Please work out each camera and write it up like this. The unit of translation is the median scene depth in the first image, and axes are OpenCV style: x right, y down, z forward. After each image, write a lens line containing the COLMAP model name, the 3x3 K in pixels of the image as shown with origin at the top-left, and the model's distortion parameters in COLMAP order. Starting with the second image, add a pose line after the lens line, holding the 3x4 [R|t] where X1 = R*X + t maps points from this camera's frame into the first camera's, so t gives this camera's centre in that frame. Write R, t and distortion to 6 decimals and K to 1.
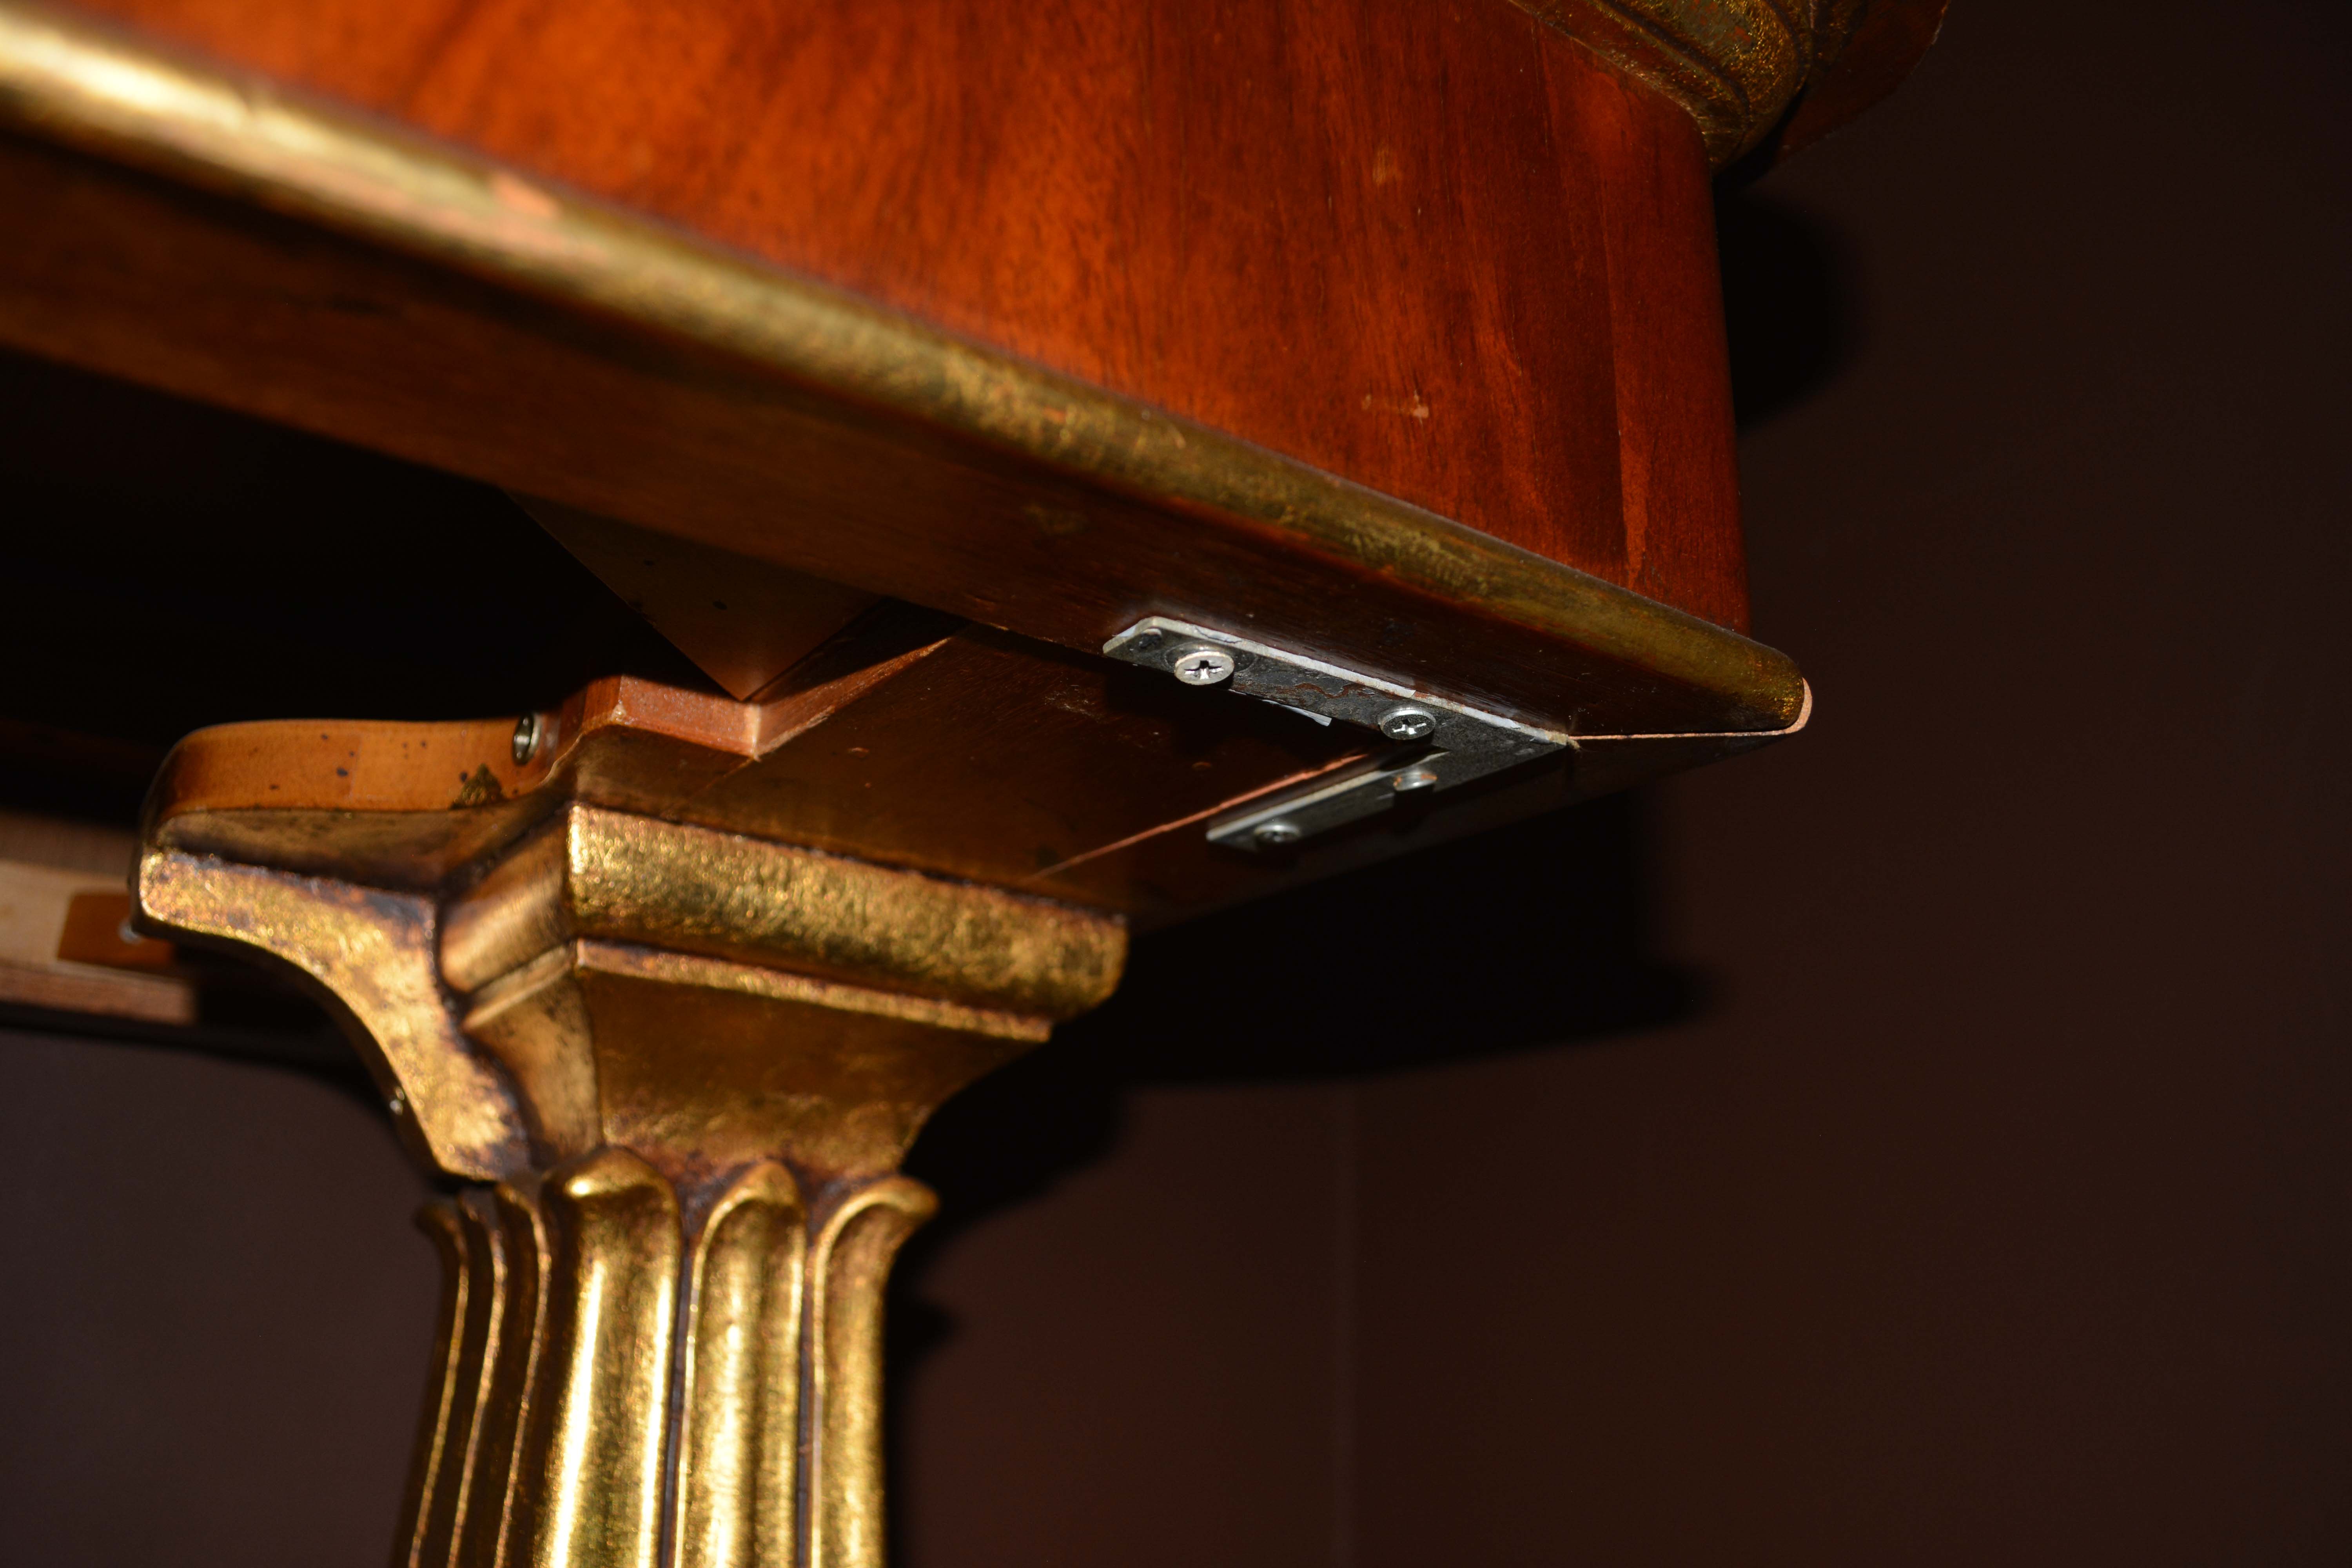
lens RADIAL K [[1814.2, 0, 1176.0], [0, 1814.2, 784.0], [0, 0, 1]] dist [-0.077412, 0.009134]
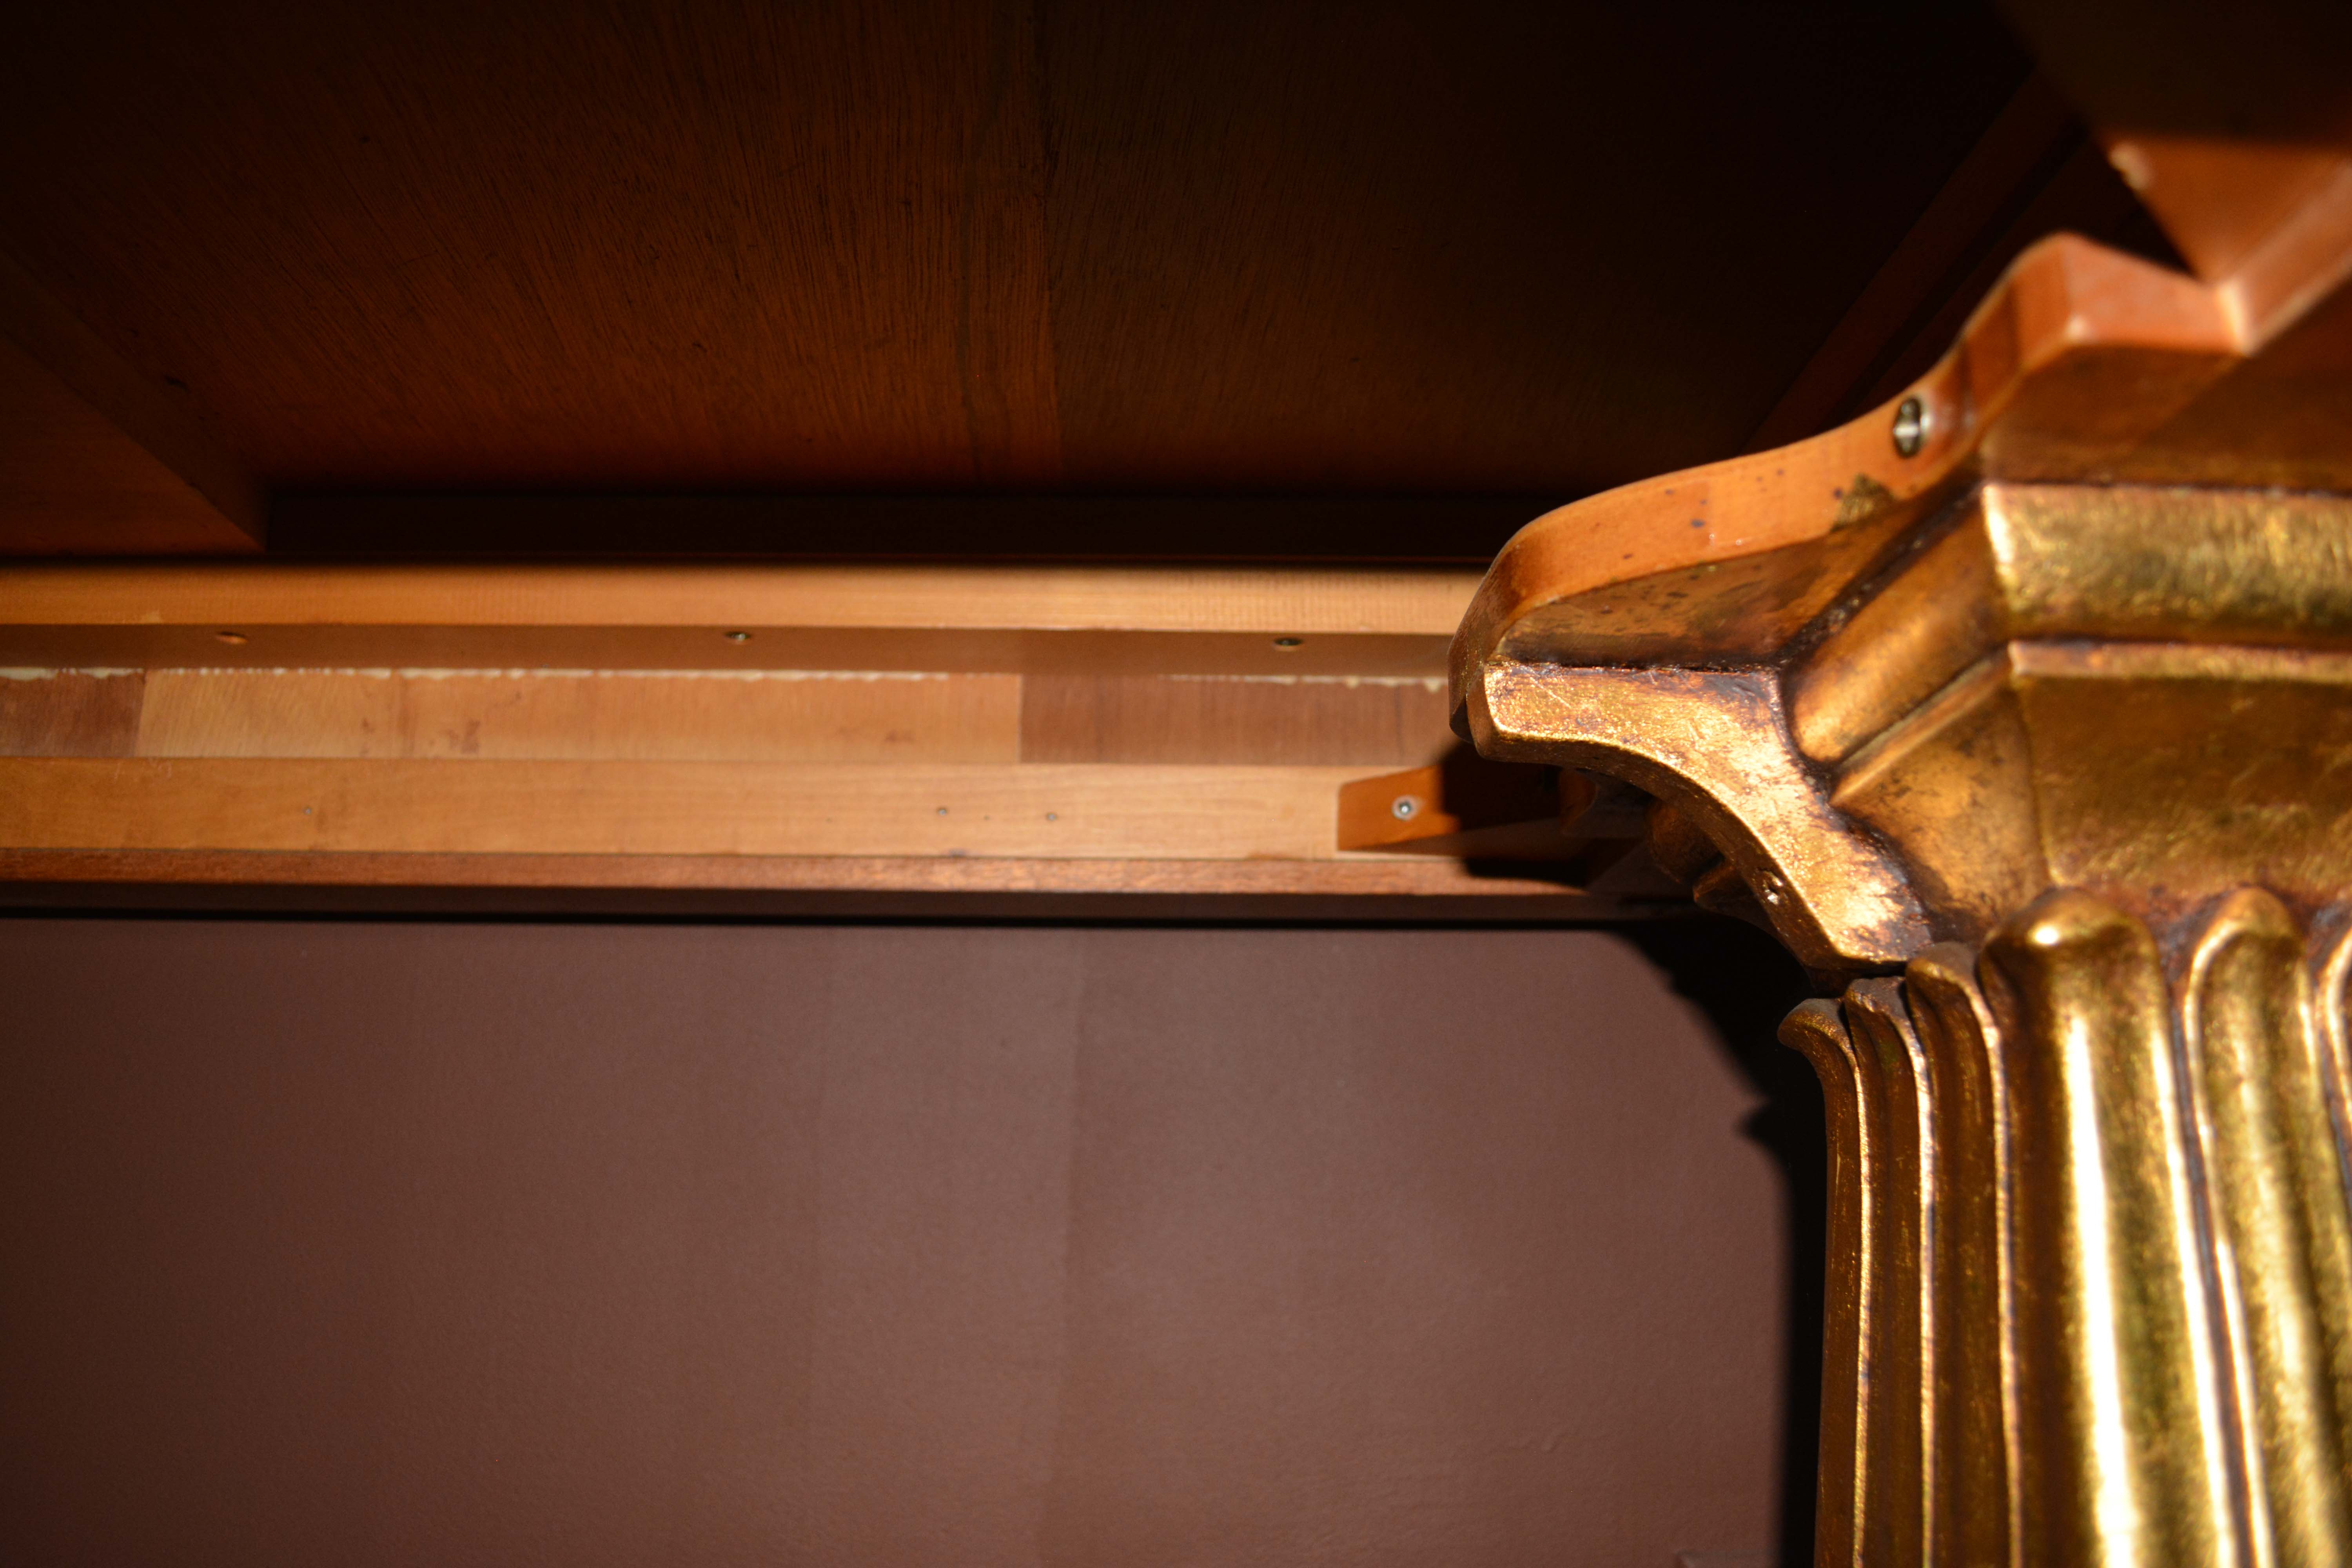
lens RADIAL K [[1814.2, 0, 1176.0], [0, 1814.2, 784.0], [0, 0, 1]] dist [-0.077412, 0.009134]
pose [[0.837006, -0.164685, -0.521823, -0.214099], [0.184663, 0.982703, -0.013936, 0.083808], [0.515093, -0.084697, 0.852940, 0.048634]]
